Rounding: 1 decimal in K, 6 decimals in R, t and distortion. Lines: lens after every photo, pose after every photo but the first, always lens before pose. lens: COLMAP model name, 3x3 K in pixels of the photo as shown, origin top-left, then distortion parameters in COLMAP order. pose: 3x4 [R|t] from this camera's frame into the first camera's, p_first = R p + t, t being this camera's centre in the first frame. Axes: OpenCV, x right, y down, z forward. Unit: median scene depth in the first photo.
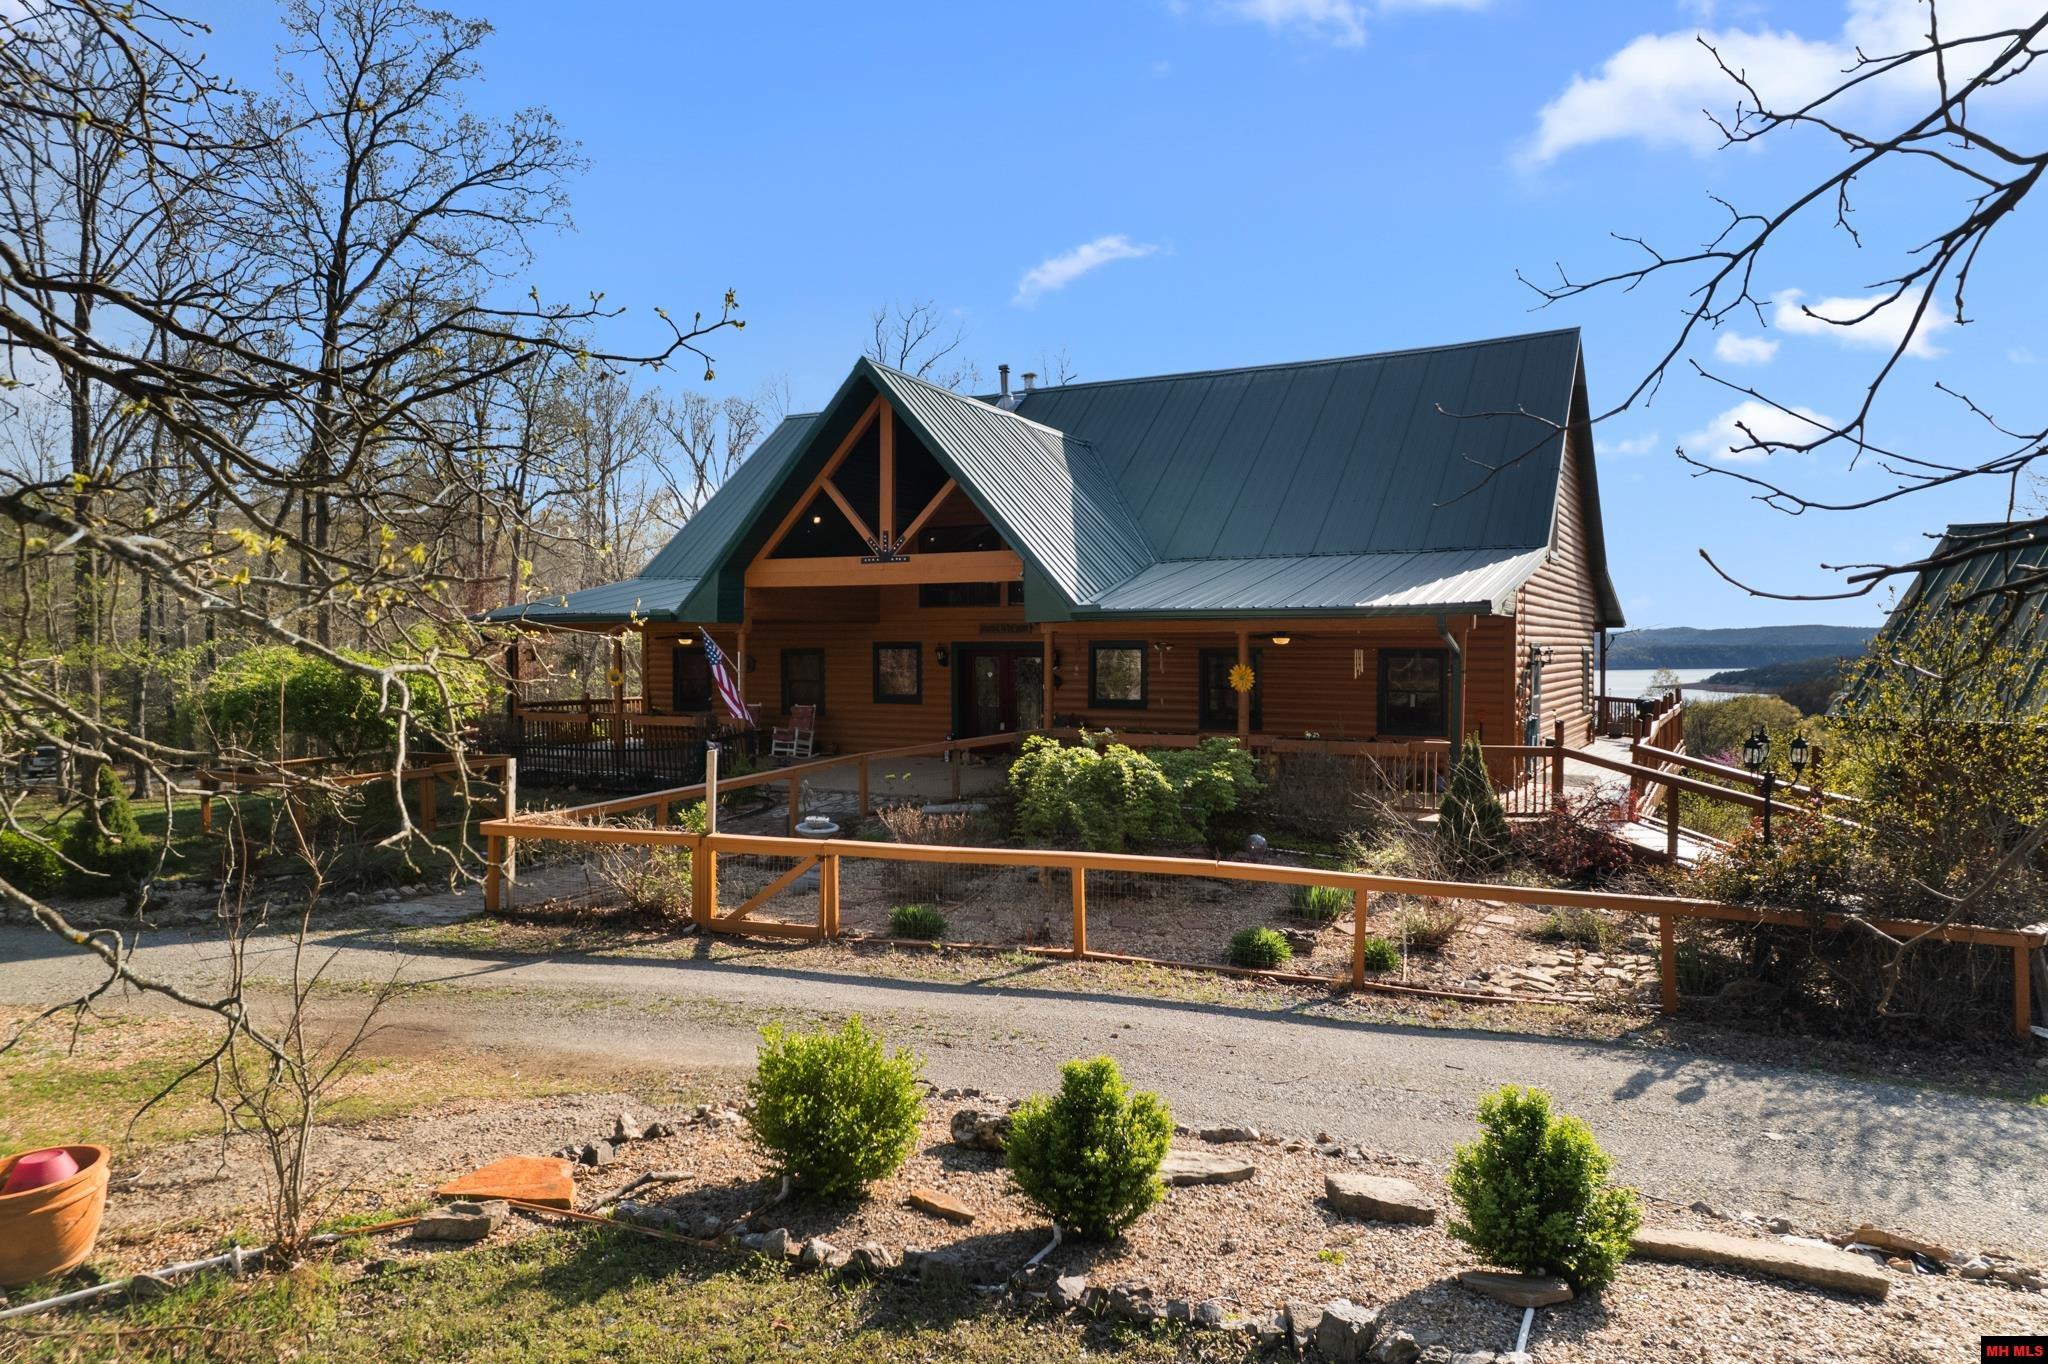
lens RADIAL K [[1270.8, 0, 1024.0], [0, 1270.8, 682.0], [0, 0, 1]] dist [-0.031869, -0.001209]
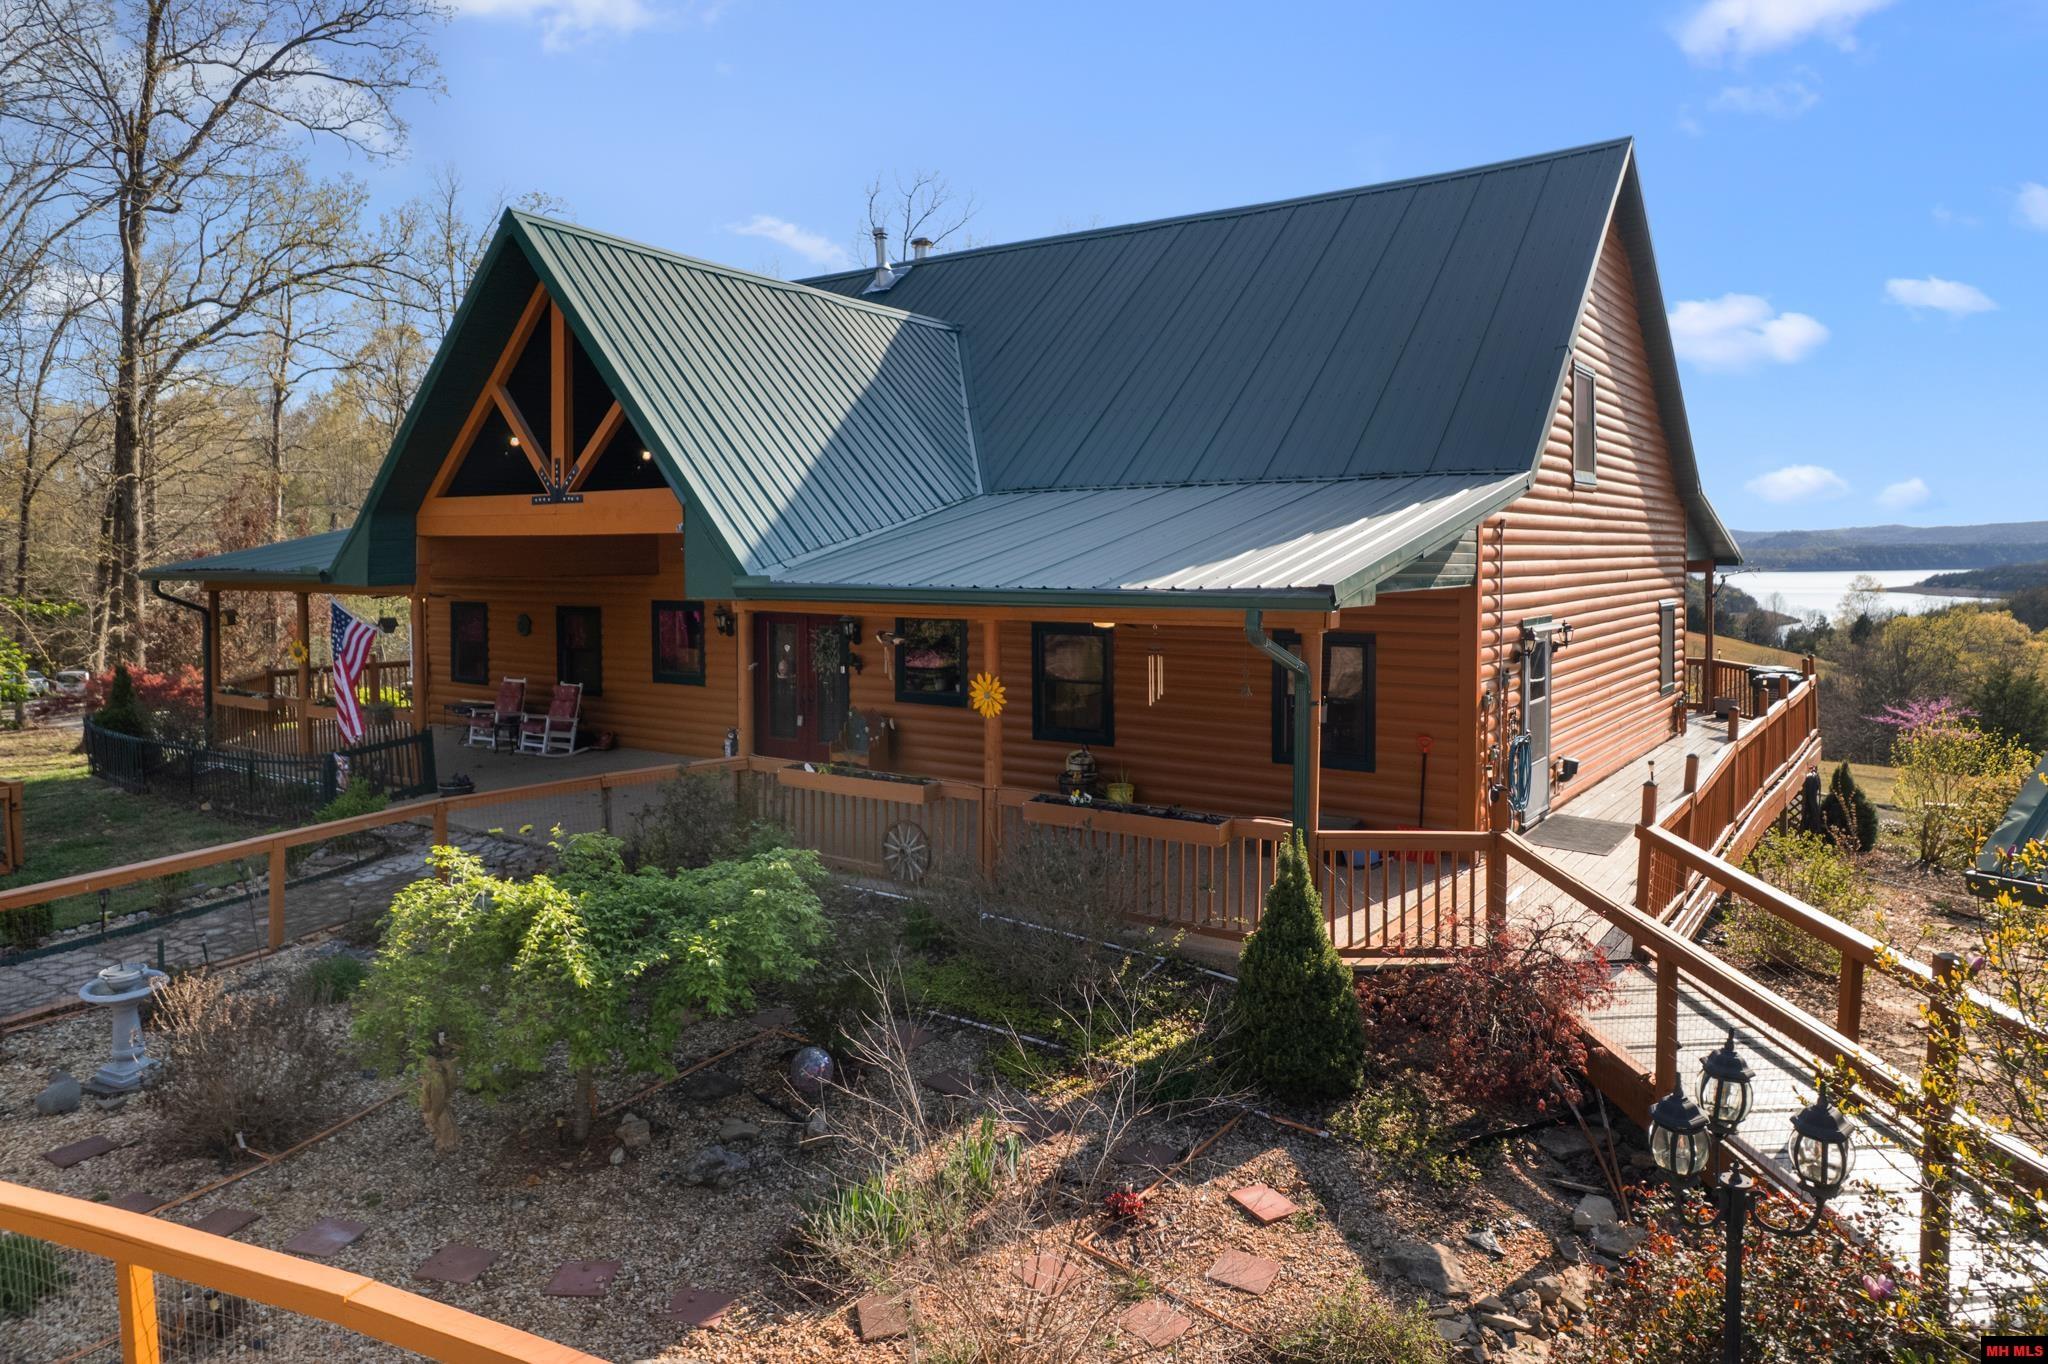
lens RADIAL K [[1313.3, 0, 1026.9], [0, 1313.3, 589.6], [0, 0, 1]] dist [-0.034354, -0.002790]
pose [[0.993936, -0.002764, -0.109923, 0.222748], [0.003056, 0.999992, 0.002491, -0.047790], [0.109916, -0.002812, 0.993937, 0.314961]]
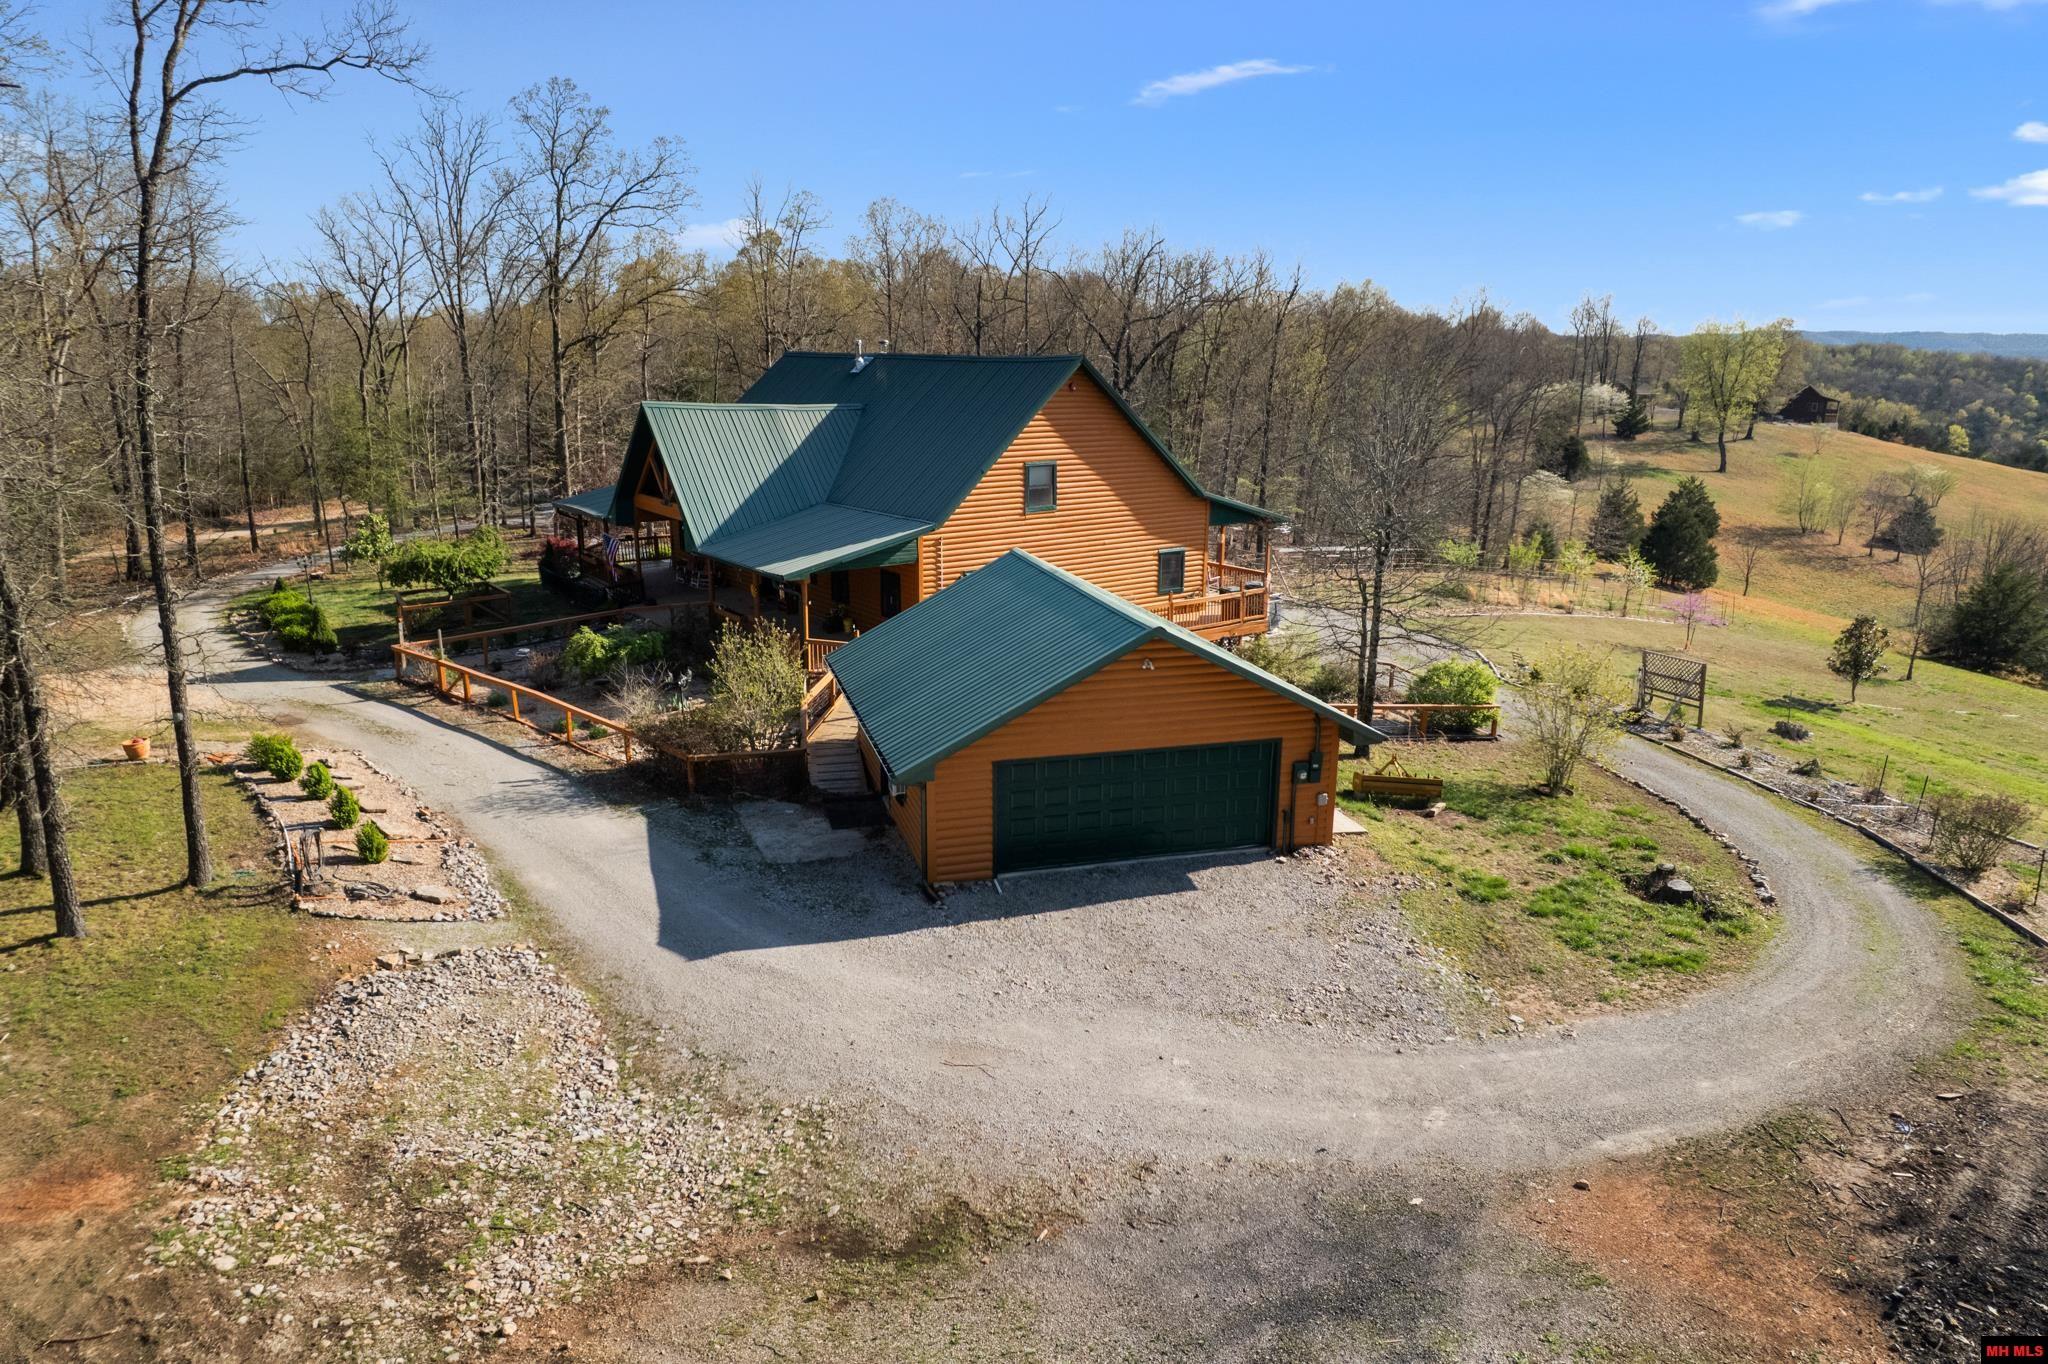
lens RADIAL K [[1270.8, 0, 1024.0], [0, 1270.8, 682.0], [0, 0, 1]] dist [-0.031869, -0.001209]
pose [[0.910274, 0.107522, -0.399799, 1.184019], [-0.013761, 0.973011, 0.230349, -0.283823], [0.413777, -0.204179, 0.887186, -0.543032]]
